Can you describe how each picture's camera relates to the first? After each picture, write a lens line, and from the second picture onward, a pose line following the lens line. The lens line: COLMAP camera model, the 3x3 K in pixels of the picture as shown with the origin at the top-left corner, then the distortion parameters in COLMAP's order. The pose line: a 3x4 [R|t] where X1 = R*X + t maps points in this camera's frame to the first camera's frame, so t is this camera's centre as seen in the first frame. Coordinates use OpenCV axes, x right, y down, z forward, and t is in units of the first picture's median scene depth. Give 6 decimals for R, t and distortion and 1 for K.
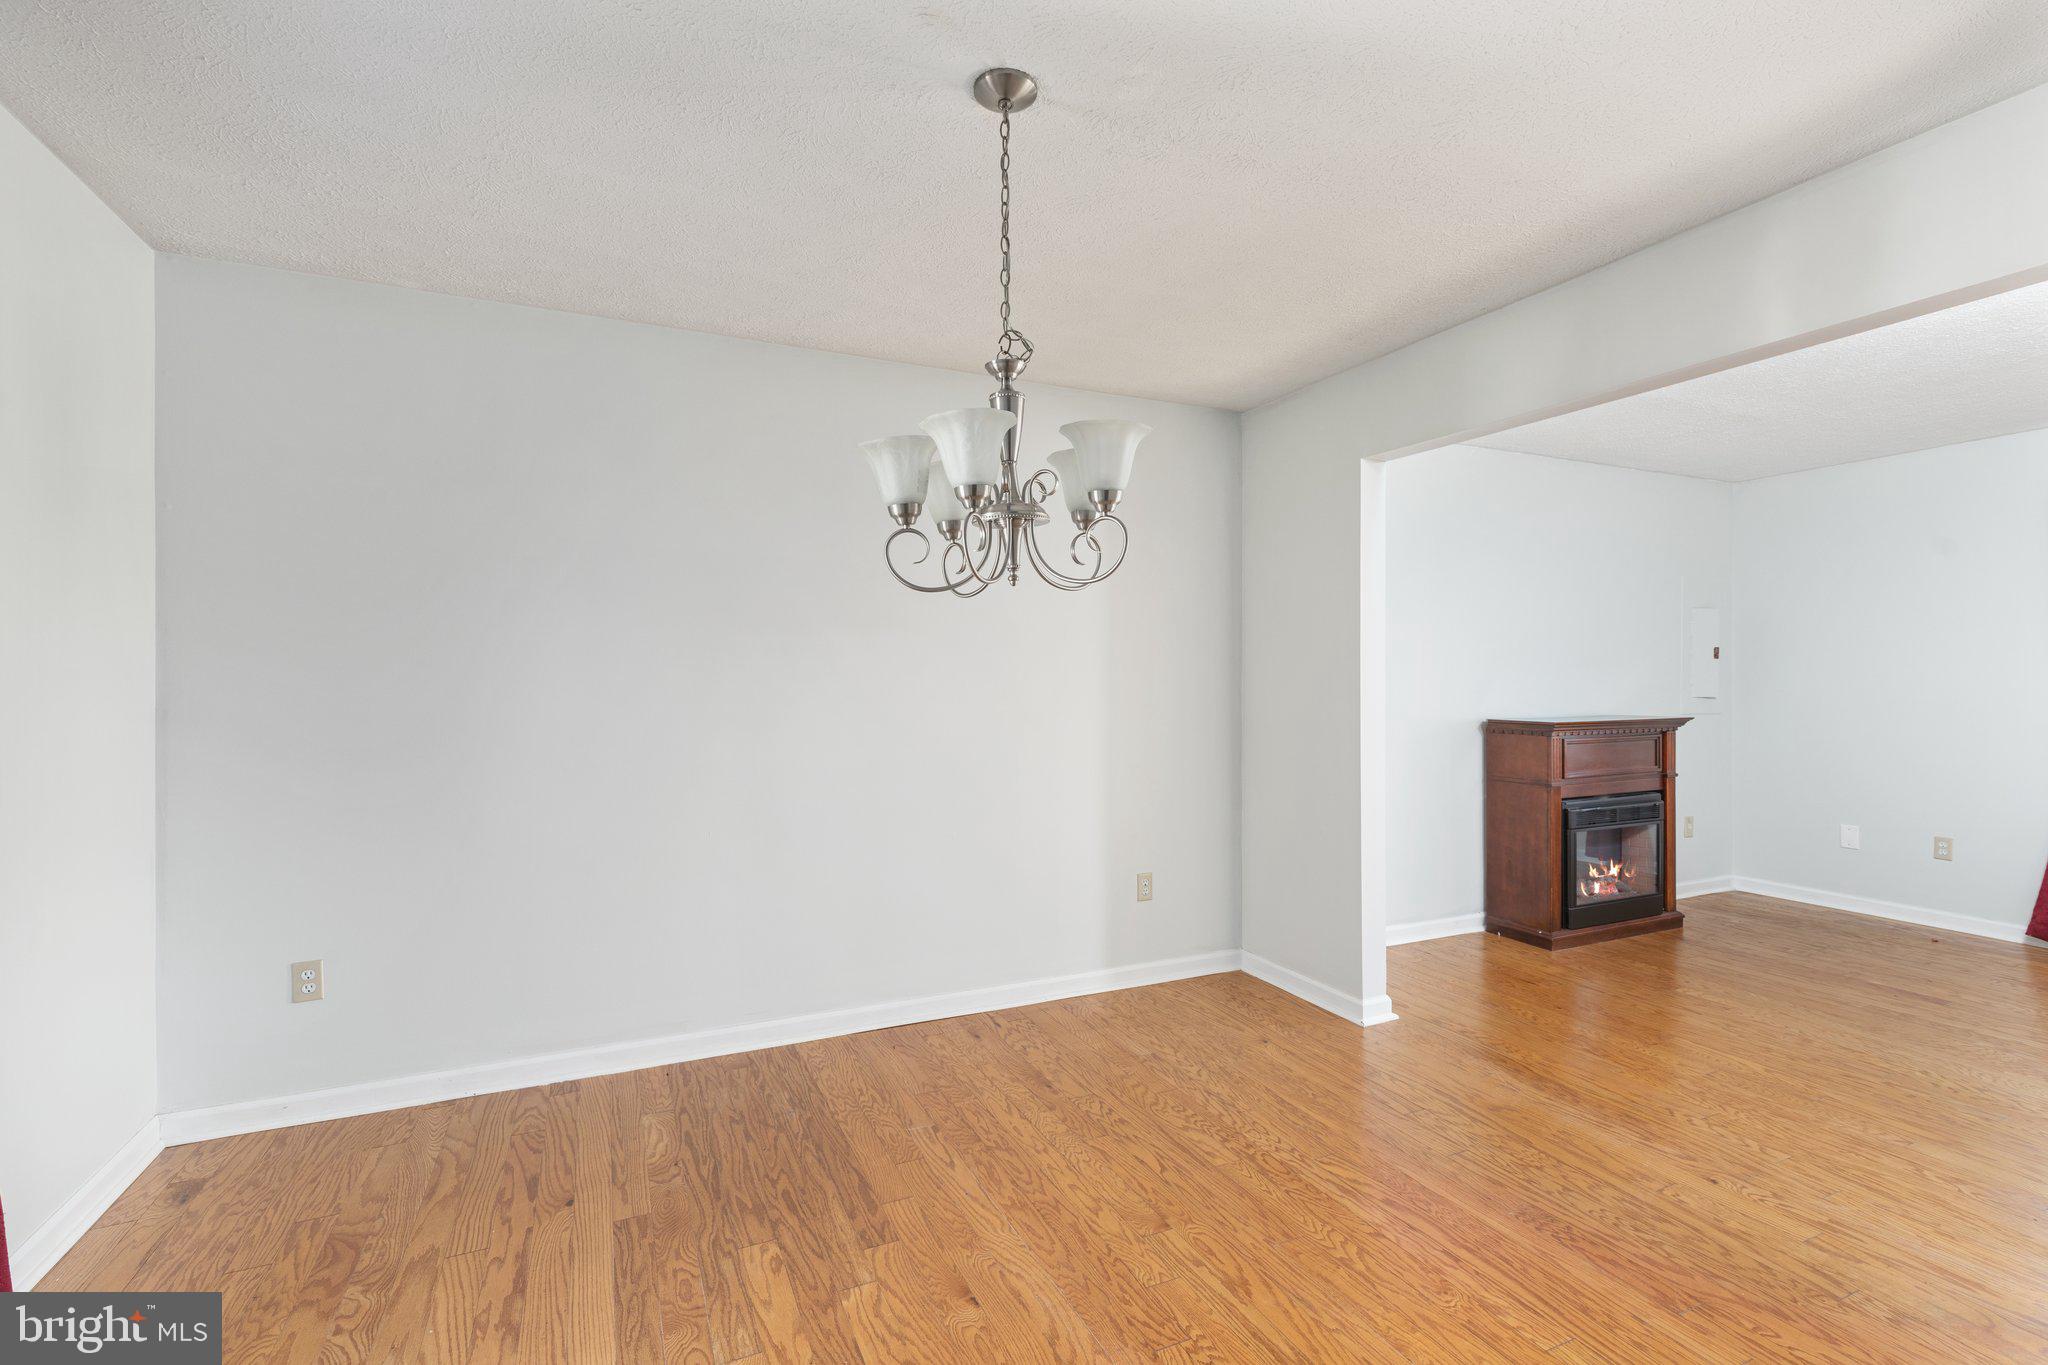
lens RADIAL K [[931.7, 0, 1030.5], [0, 931.7, 685.0], [0, 0, 1]] dist [0.004882, -0.000061]
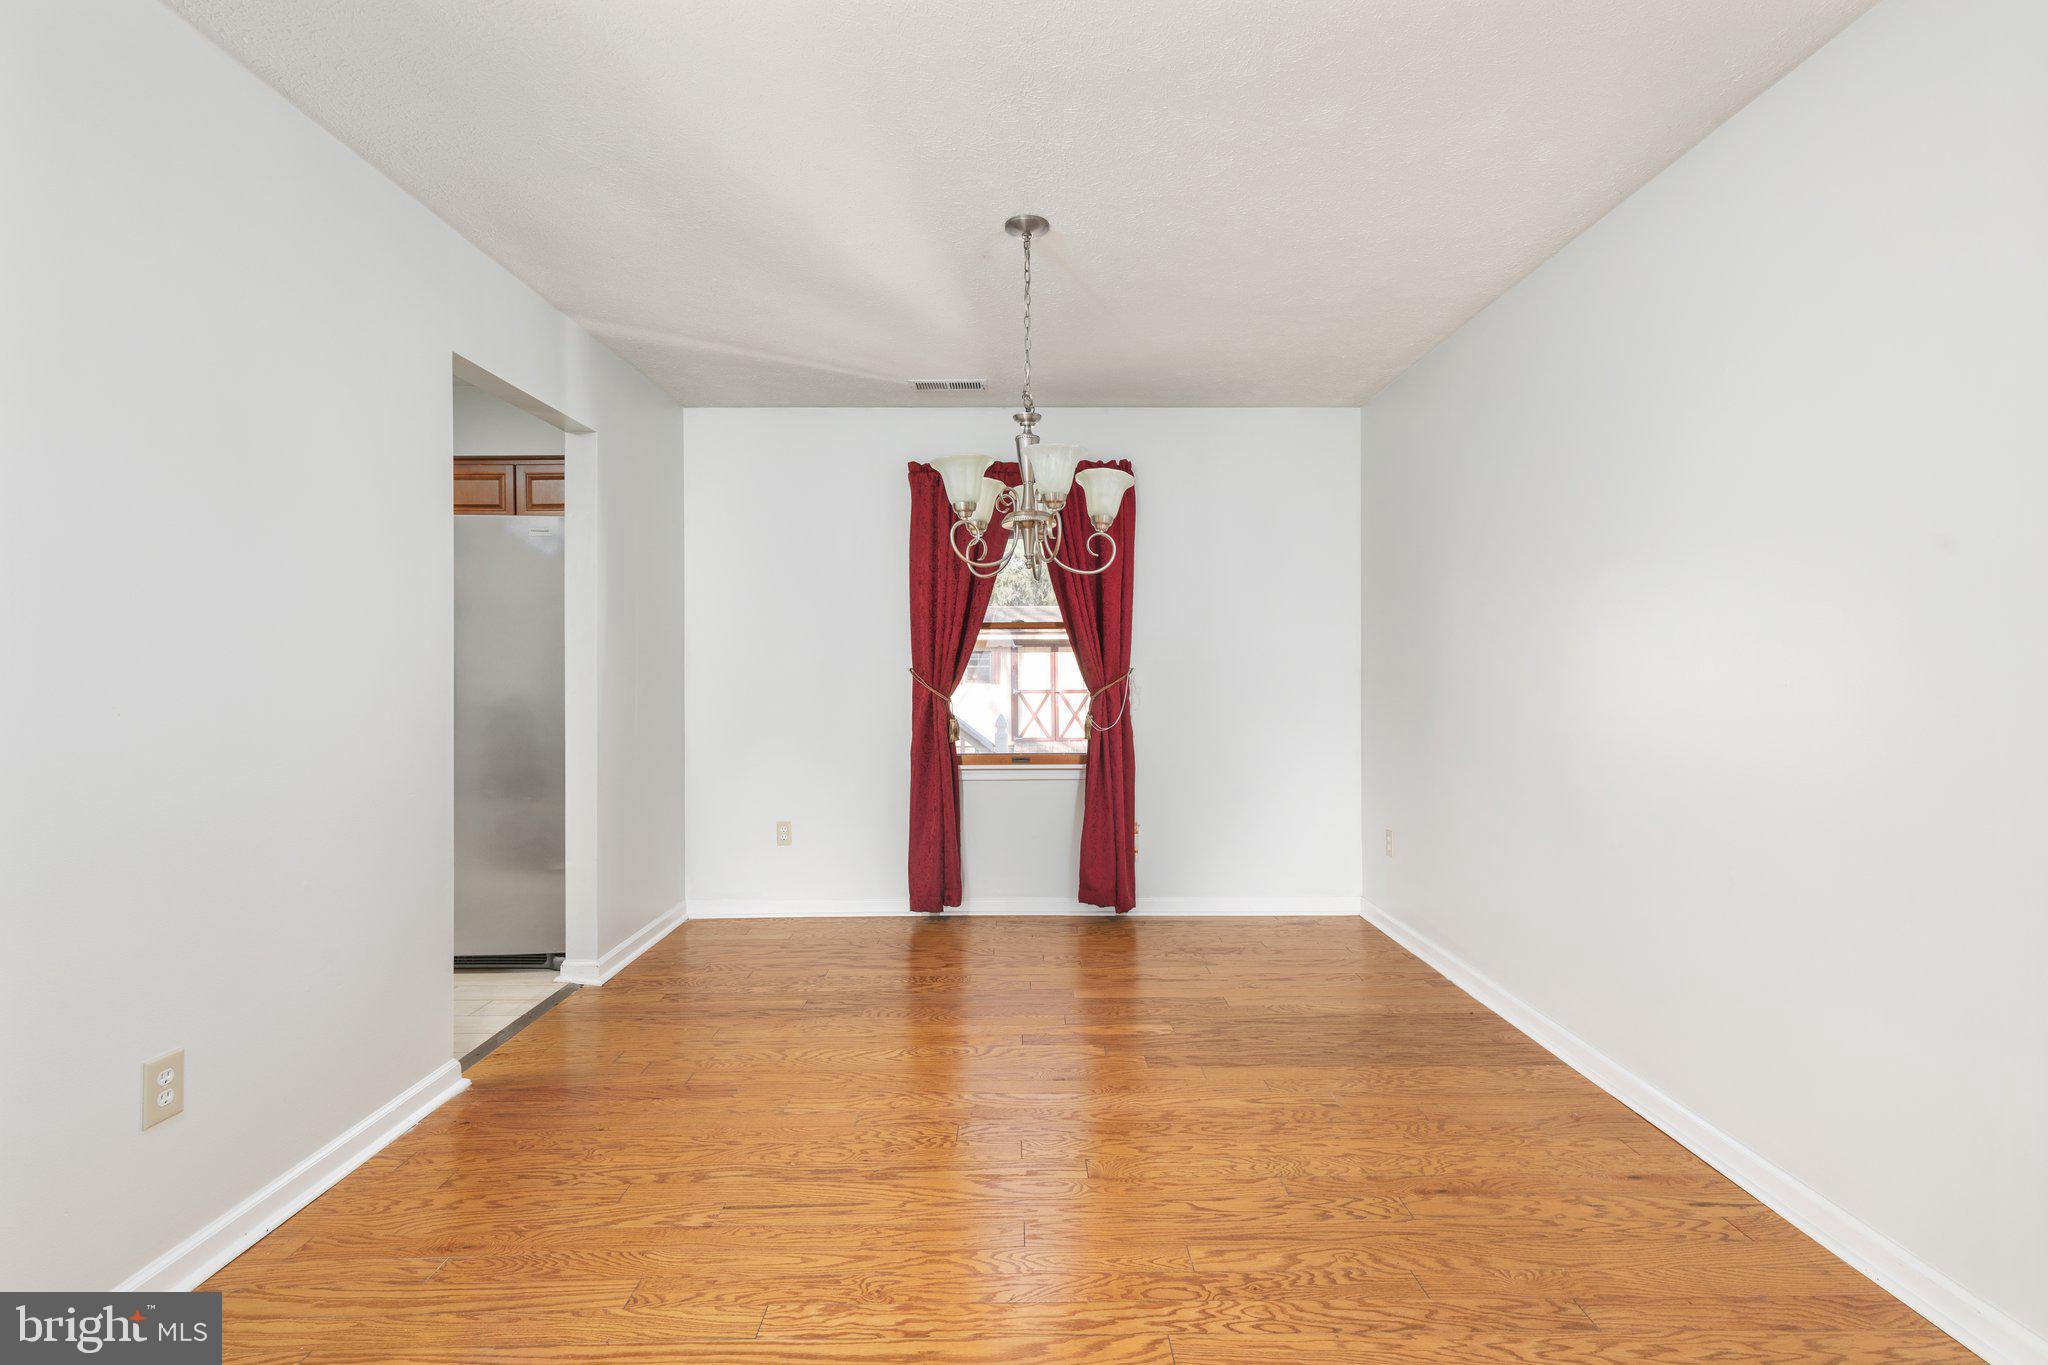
lens RADIAL K [[931.7, 0, 1030.0], [0, 931.7, 673.3], [0, 0, 1]] dist [0.004882, -0.000061]
pose [[-0.417526, 0.002941, -0.908660, 0.998744], [-0.001911, 0.999990, 0.004115, 0.033422], [0.908663, 0.003455, -0.417516, 1.248675]]
